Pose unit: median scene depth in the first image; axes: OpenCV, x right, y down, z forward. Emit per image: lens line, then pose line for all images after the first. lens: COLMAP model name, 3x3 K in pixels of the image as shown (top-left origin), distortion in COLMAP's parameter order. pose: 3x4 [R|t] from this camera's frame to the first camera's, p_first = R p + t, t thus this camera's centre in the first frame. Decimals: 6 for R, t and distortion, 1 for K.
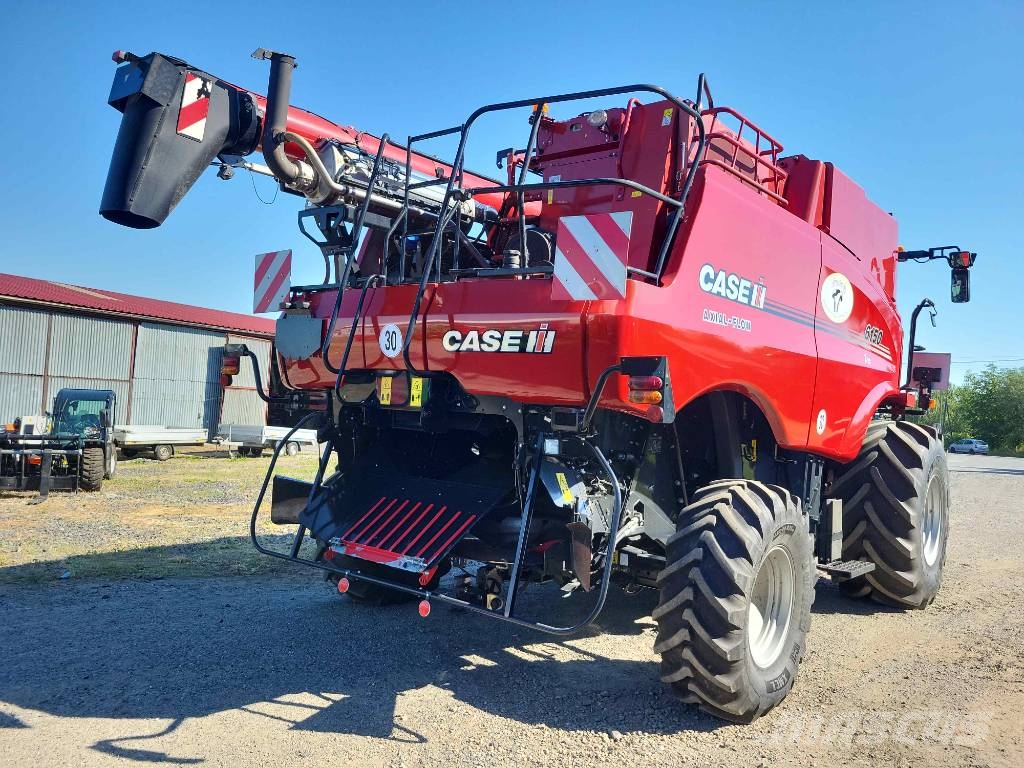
lens RADIAL K [[796.8, 0, 512.0], [0, 796.8, 384.0], [0, 0, 1]] dist [0.039975, -0.002618]
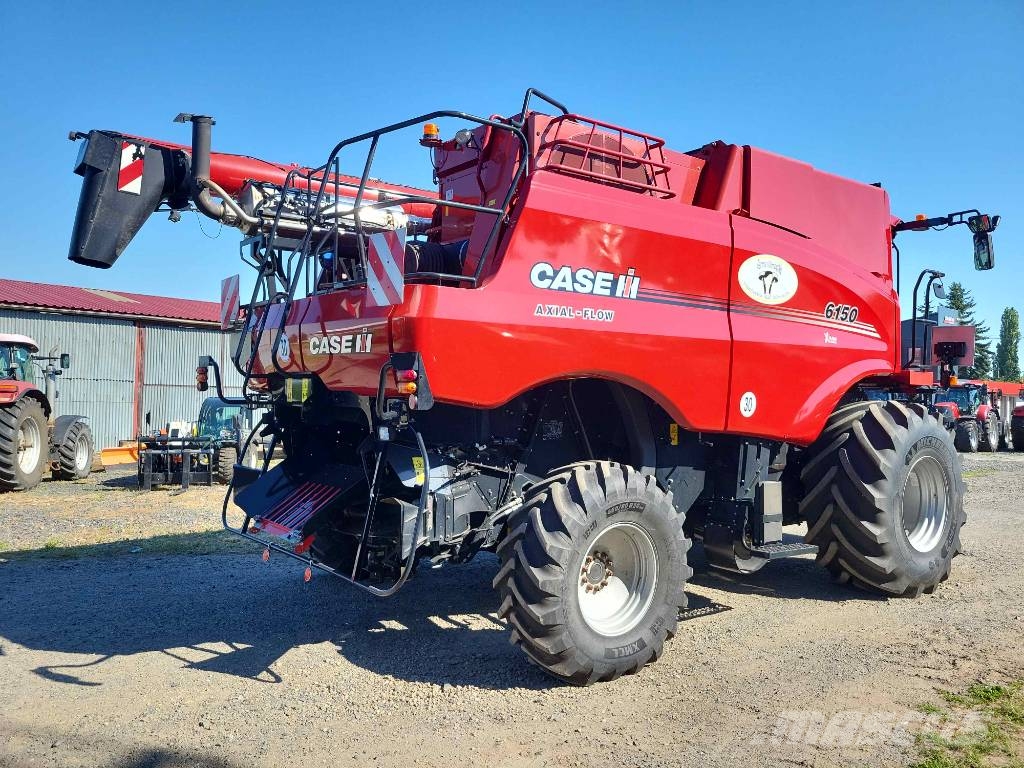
lens RADIAL K [[794.4, 0, 485.9], [0, 794.4, 380.8], [0, 0, 1]] dist [0.037445, 0.002071]
pose [[0.967777, -0.040725, -0.248495, 0.416707], [0.040846, 0.999155, -0.004673, 0.011847], [0.248475, -0.005627, 0.968622, -0.063587]]
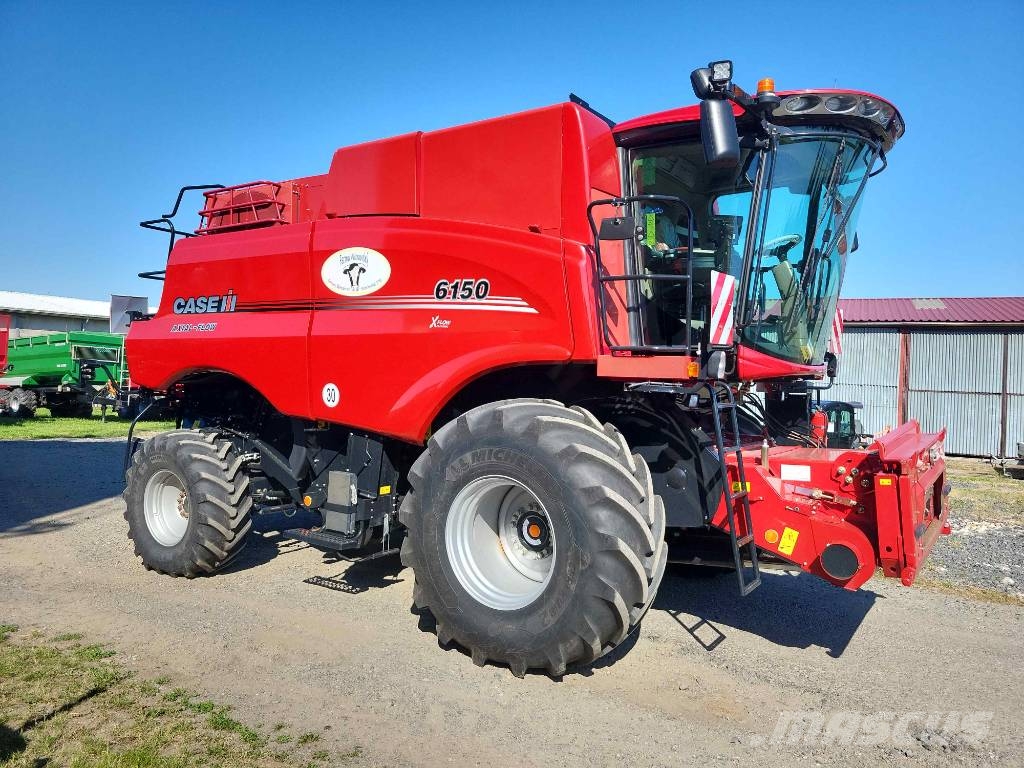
lens RADIAL K [[796.8, 0, 512.0], [0, 796.8, 384.0], [0, 0, 1]] dist [0.039975, -0.002618]
pose [[0.068664, -0.045559, -0.996599, 1.905786], [0.000405, 0.998958, -0.045639, 0.106187], [0.997640, 0.002730, 0.068610, 1.528831]]
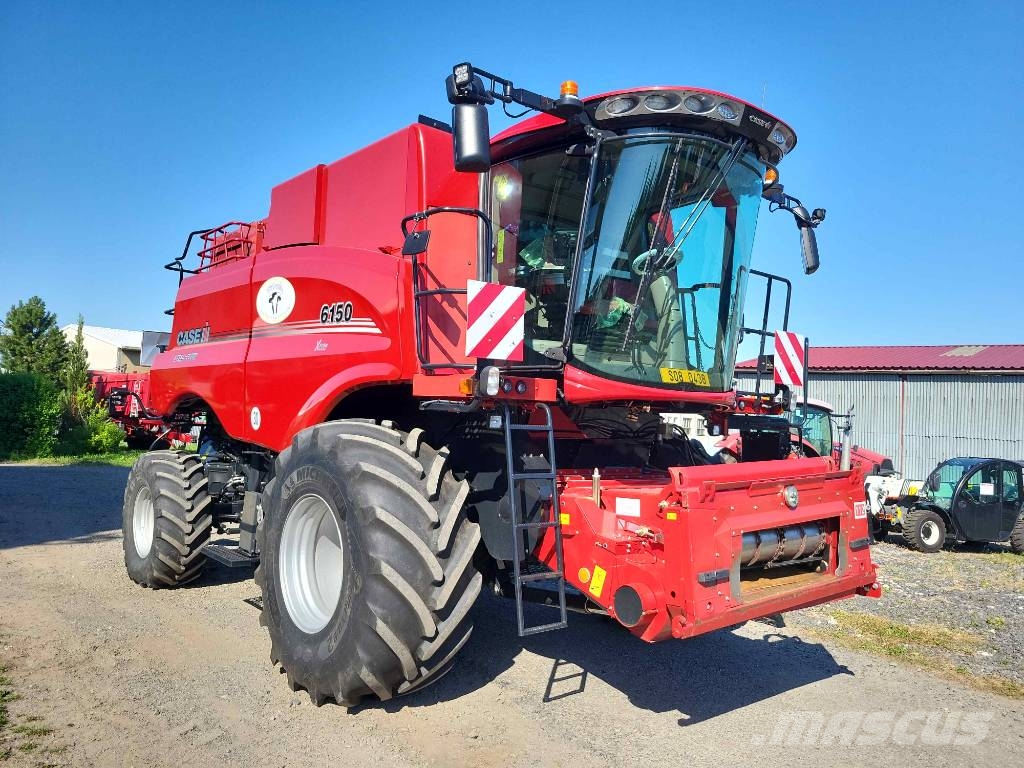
lens RADIAL K [[805.4, 0, 511.3], [0, 805.4, 379.4], [0, 0, 1]] dist [0.031122, -0.009609]
pose [[-0.195448, -0.116597, -0.973758, 1.843668], [-0.036528, 0.993084, -0.111580, 0.138140], [0.980034, 0.013762, -0.198355, 2.050657]]
